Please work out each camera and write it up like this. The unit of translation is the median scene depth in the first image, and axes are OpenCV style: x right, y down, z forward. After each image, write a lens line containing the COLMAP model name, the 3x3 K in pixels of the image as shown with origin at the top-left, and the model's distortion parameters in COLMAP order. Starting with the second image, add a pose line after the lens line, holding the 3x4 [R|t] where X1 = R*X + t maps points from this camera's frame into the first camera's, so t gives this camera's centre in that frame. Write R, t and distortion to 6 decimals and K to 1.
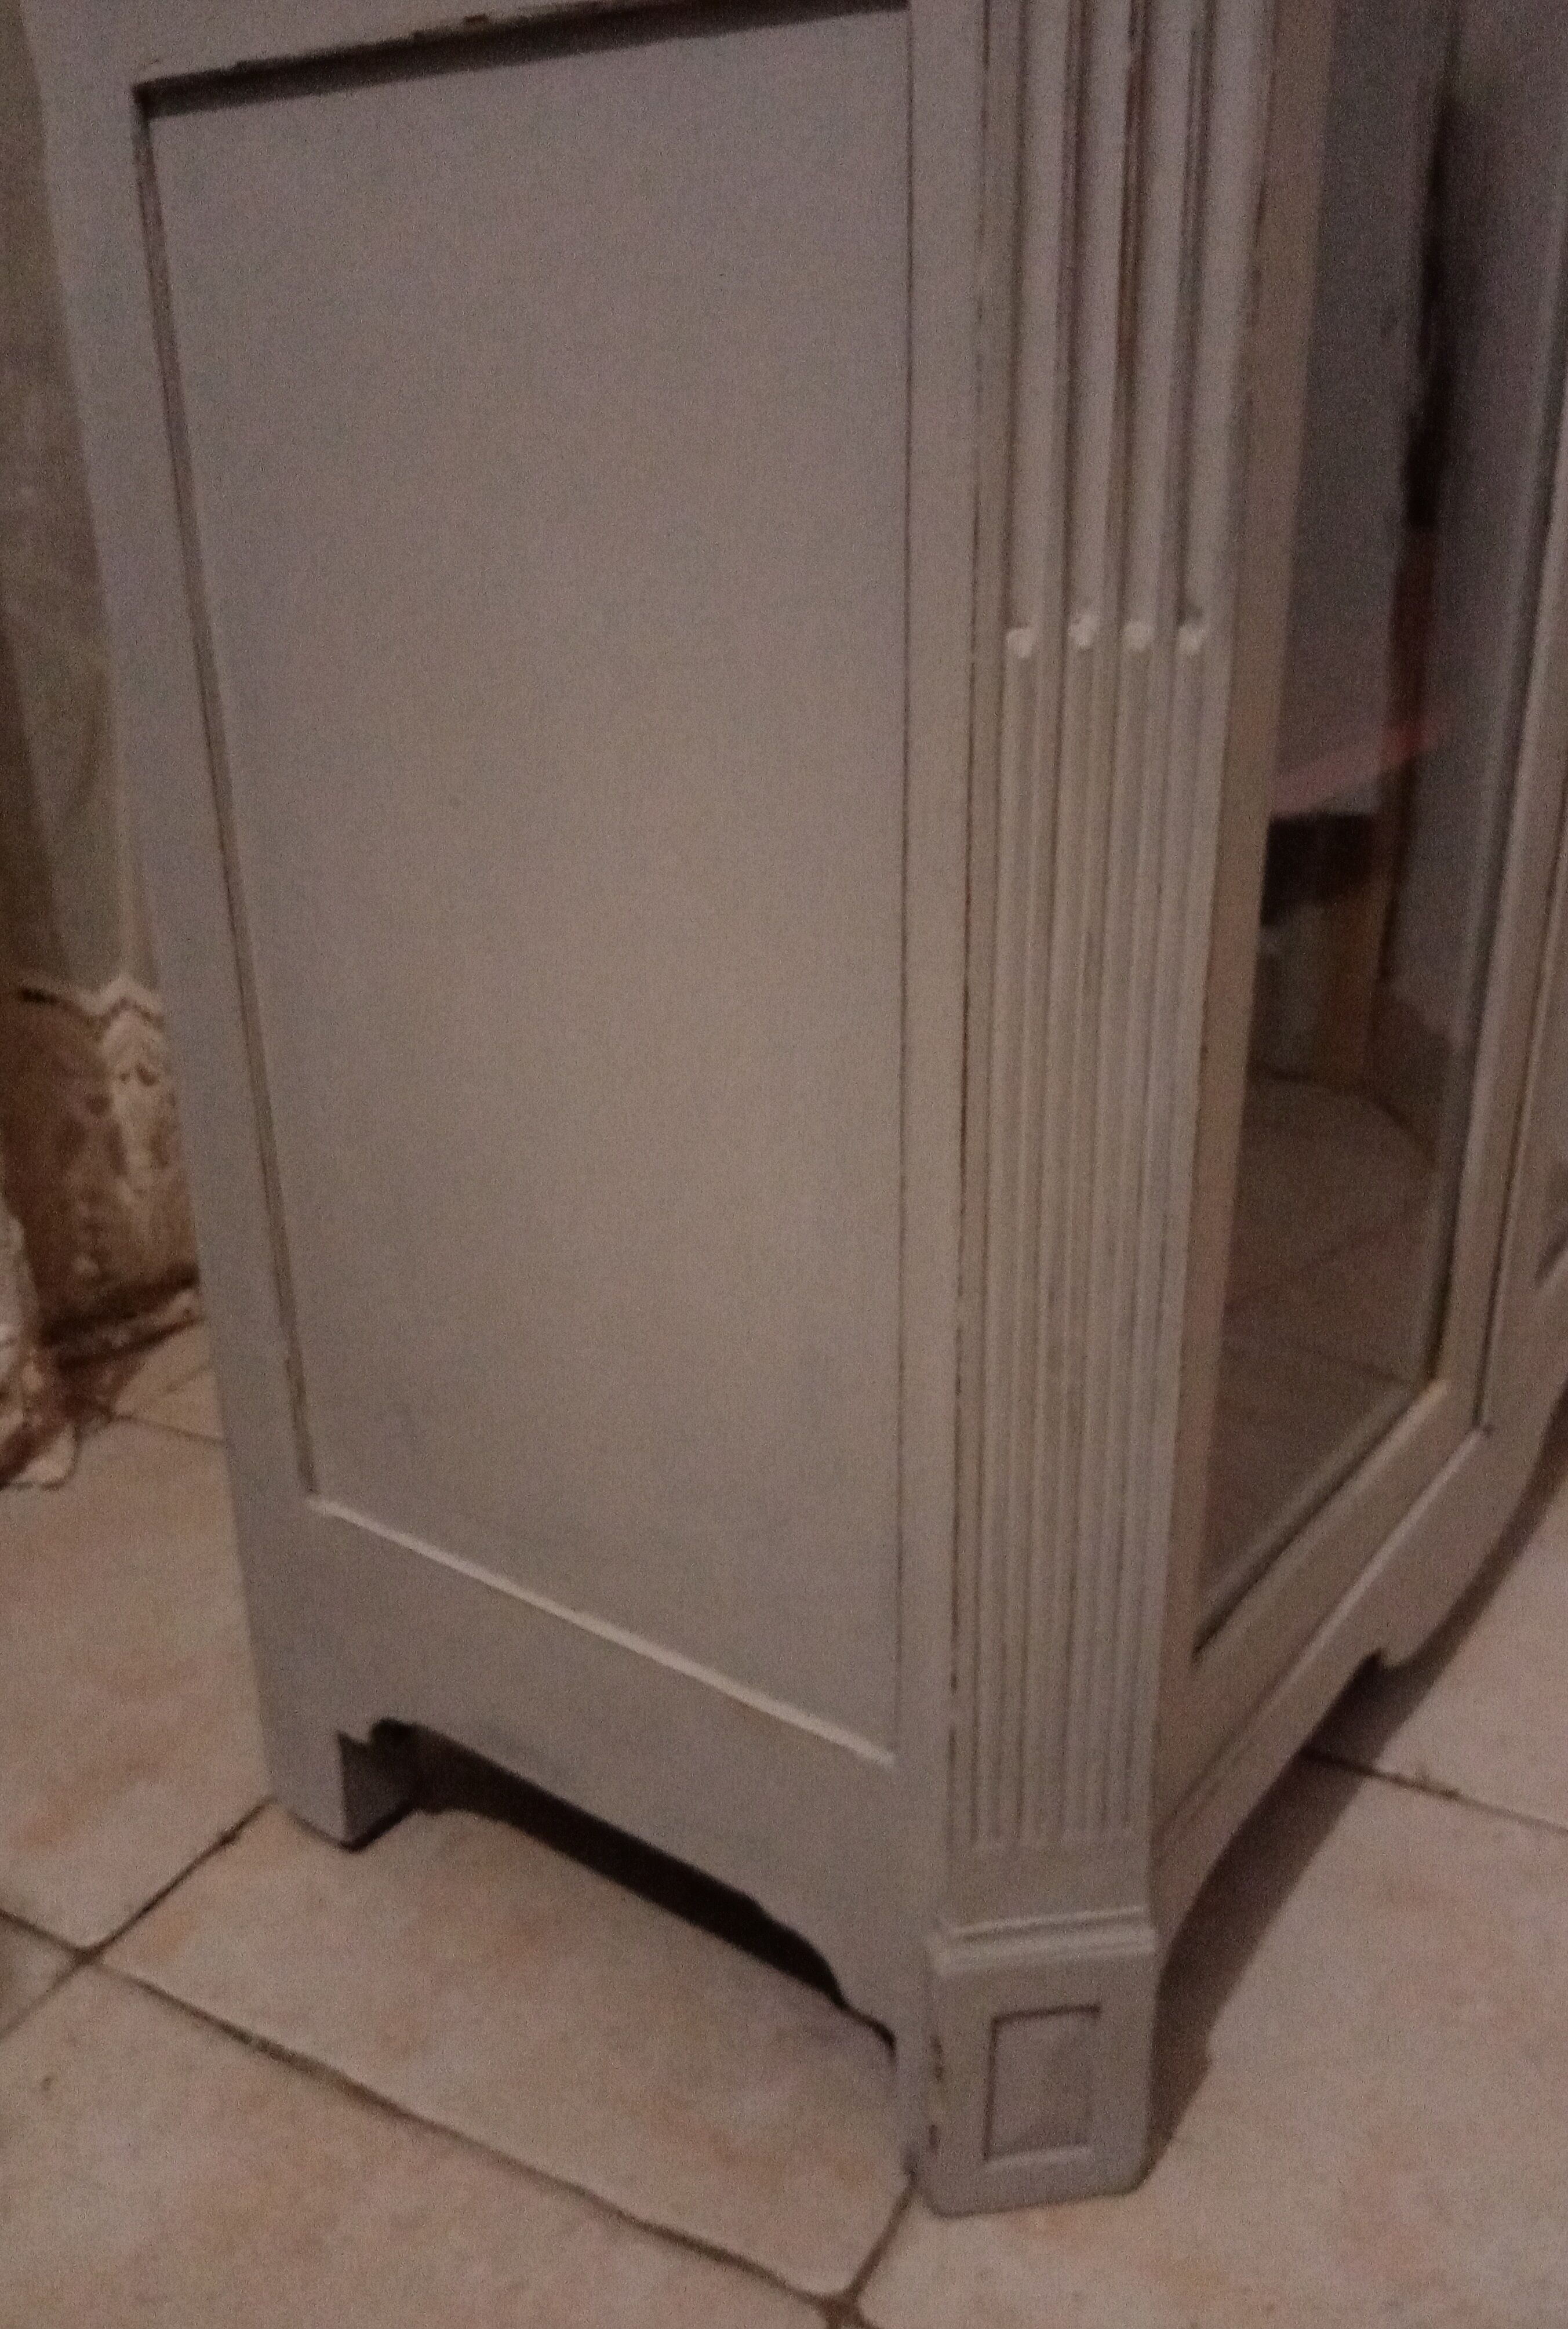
lens RADIAL K [[1896.2, 0, 767.5], [0, 1896.2, 1175.5], [0, 0, 1]] dist [-0.004801, -0.012398]
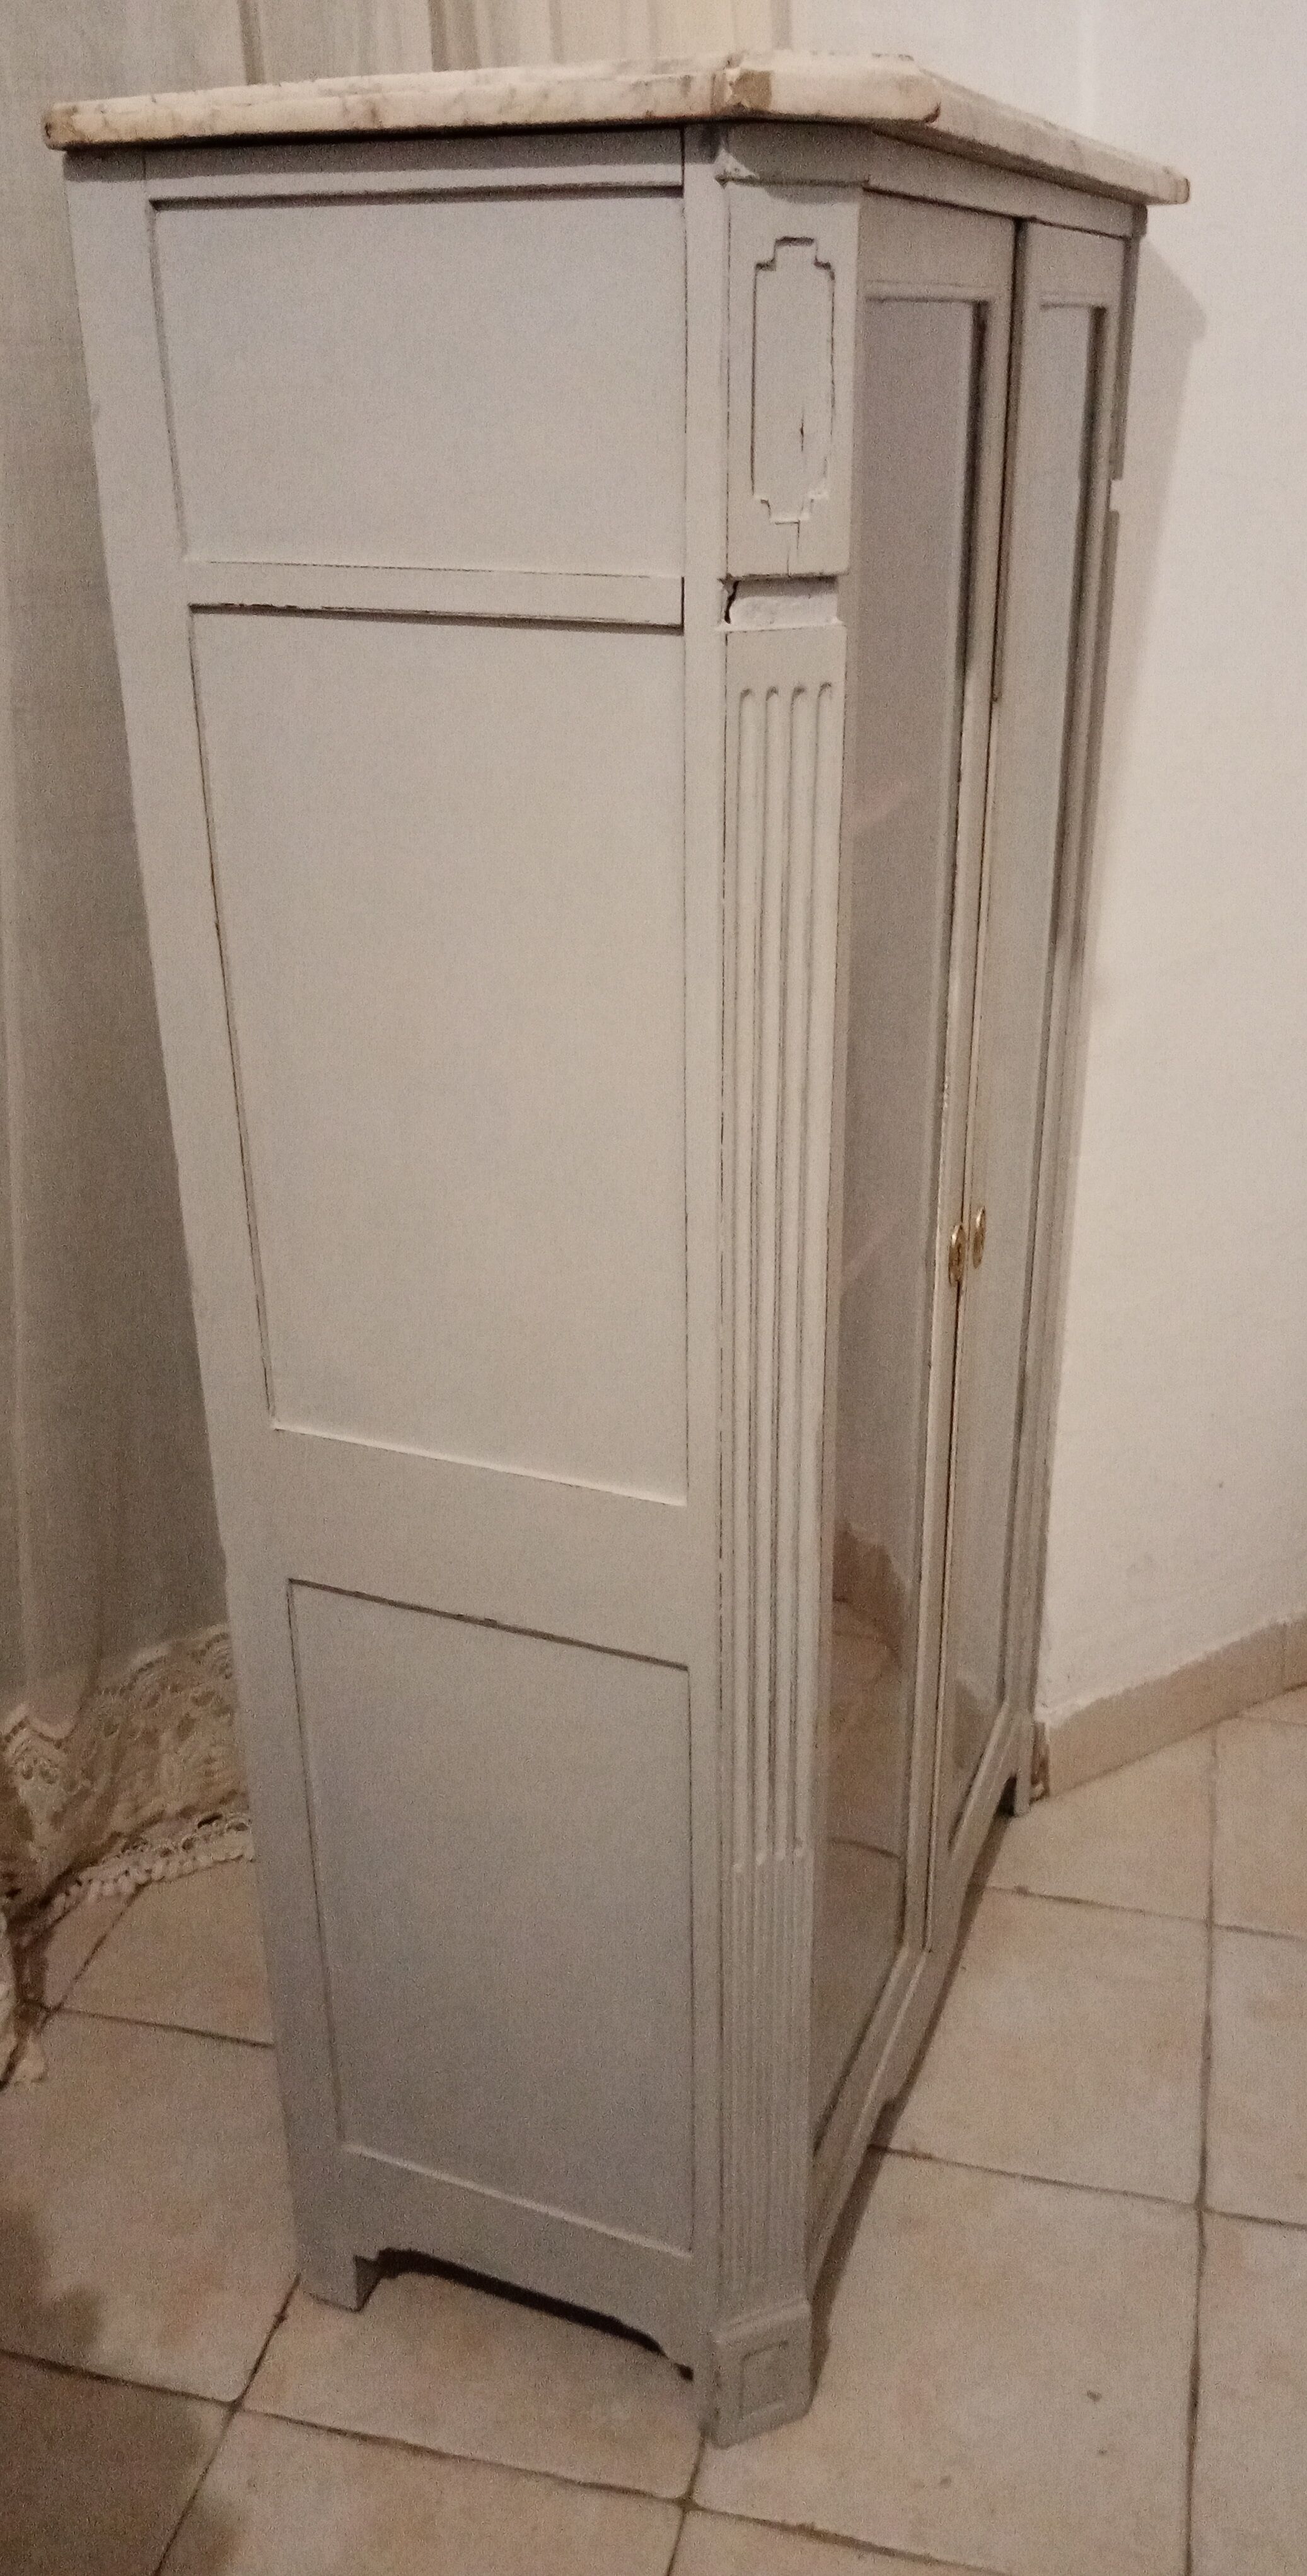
lens RADIAL K [[2054.4, 0, 647.0], [0, 2054.4, 1235.6], [0, 0, 1]] dist [-0.009740, -0.026604]
pose [[0.966915, -0.095118, 0.236702, -0.353606], [0.090627, 0.995439, 0.029807, -0.773591], [-0.238458, -0.007369, 0.971125, -1.048887]]
